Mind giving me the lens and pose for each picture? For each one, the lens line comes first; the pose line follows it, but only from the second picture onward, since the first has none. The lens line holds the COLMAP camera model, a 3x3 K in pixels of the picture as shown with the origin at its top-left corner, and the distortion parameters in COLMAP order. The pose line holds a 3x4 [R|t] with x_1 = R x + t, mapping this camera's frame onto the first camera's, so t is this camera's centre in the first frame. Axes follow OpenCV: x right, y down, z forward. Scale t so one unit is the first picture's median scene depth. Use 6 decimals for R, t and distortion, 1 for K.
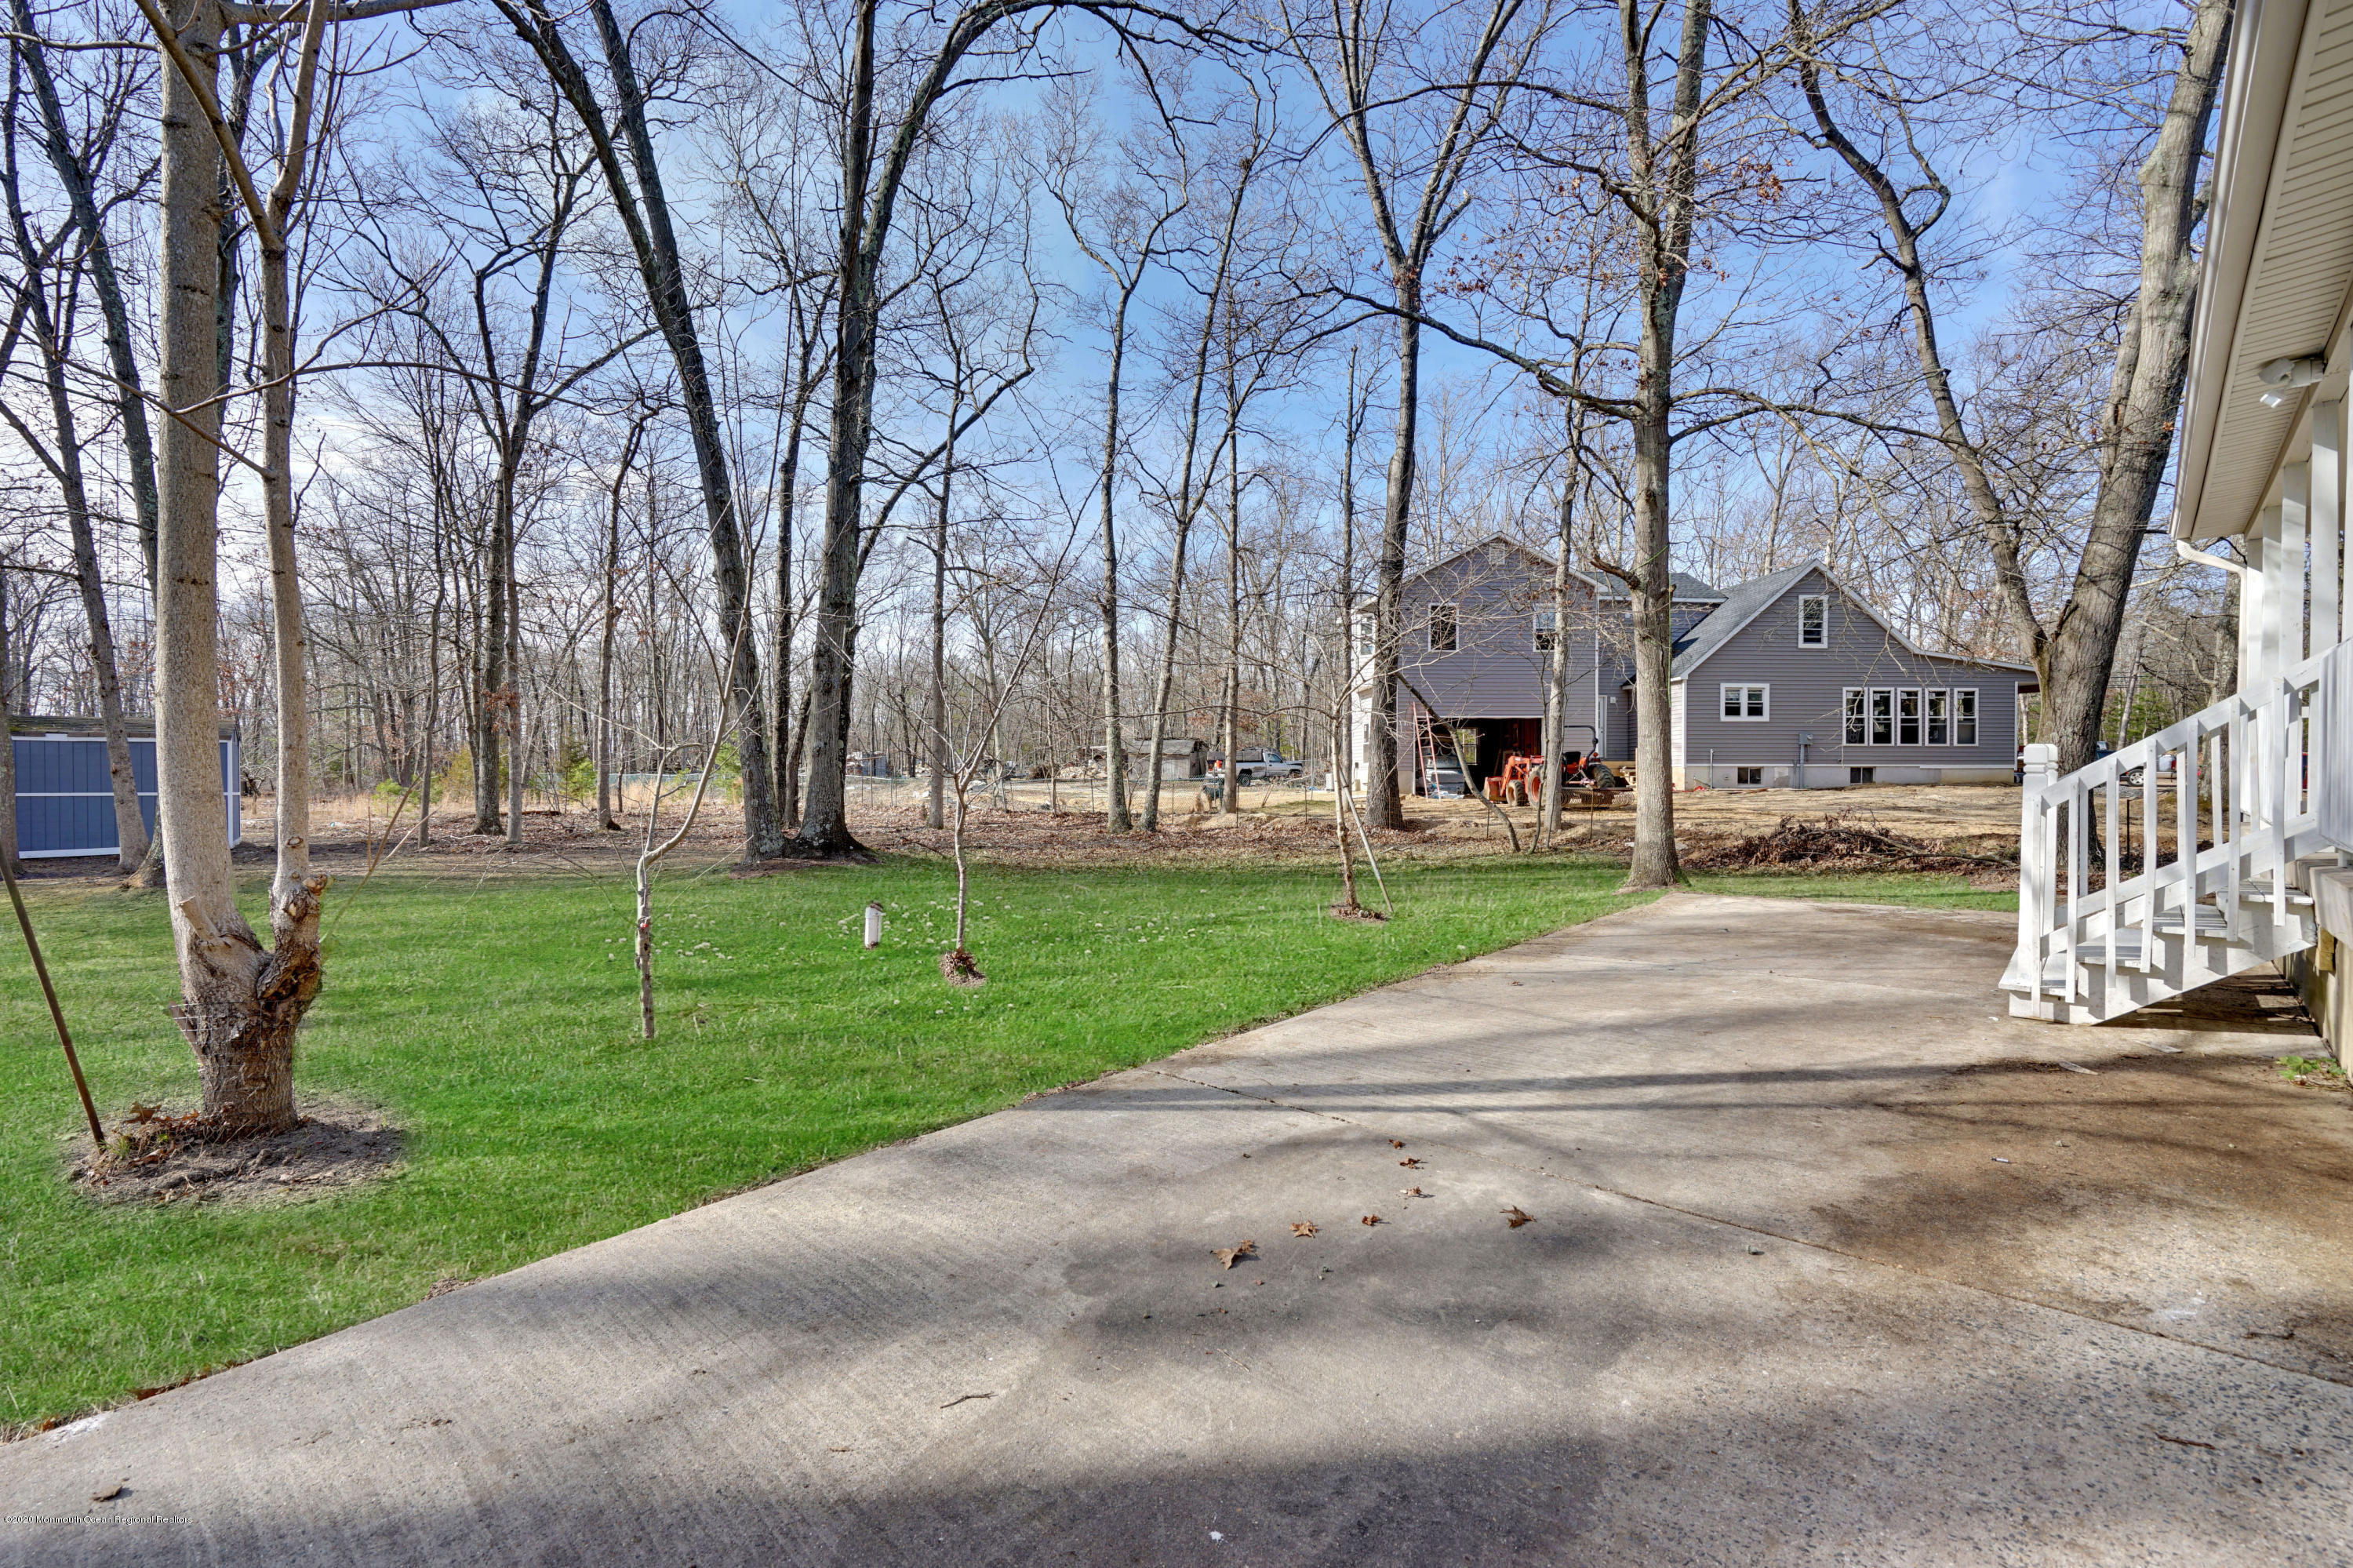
lens RADIAL K [[1069.9, 0, 1176.5], [0, 1069.9, 784.0], [0, 0, 1]] dist [0.001679, 0.000331]
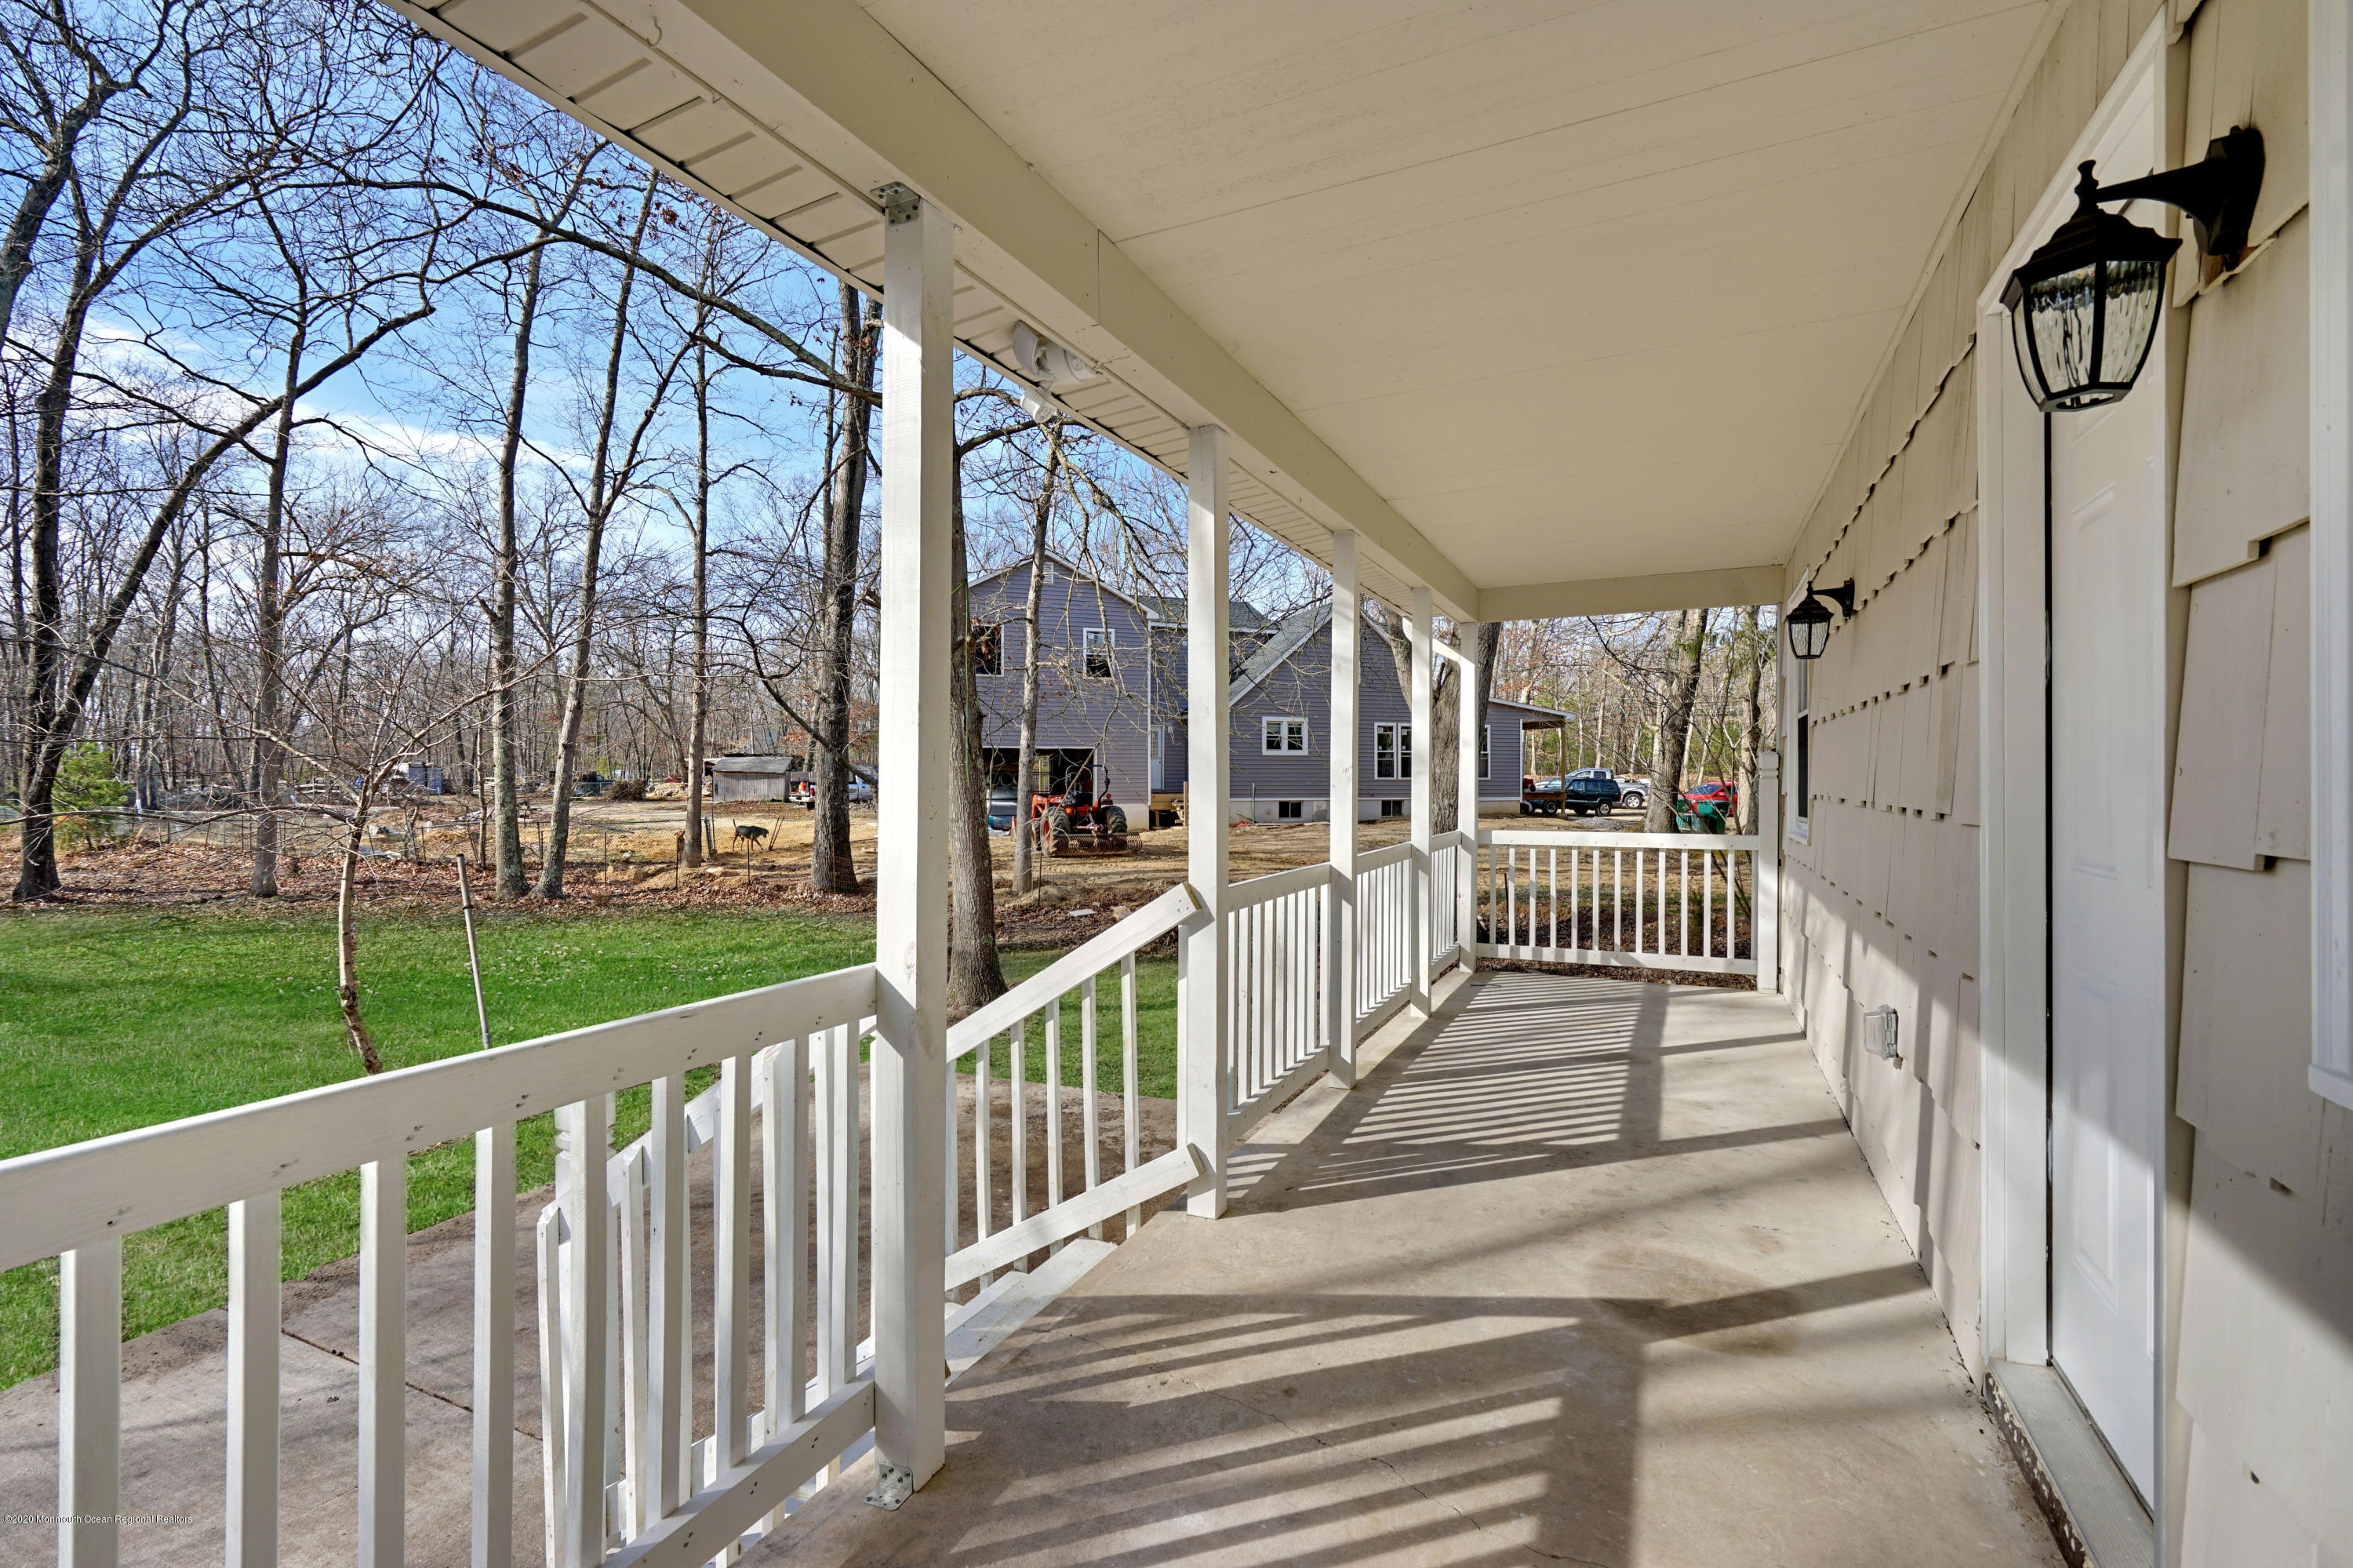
lens RADIAL K [[1058.2, 0, 1164.4], [0, 1058.2, 786.6], [0, 0, 1]] dist [-0.001752, 0.000572]
pose [[0.961429, 0.001063, 0.275051, 0.151758], [-0.000458, 0.999997, -0.002267, -0.027132], [-0.275052, 0.002053, 0.961427, 0.082979]]
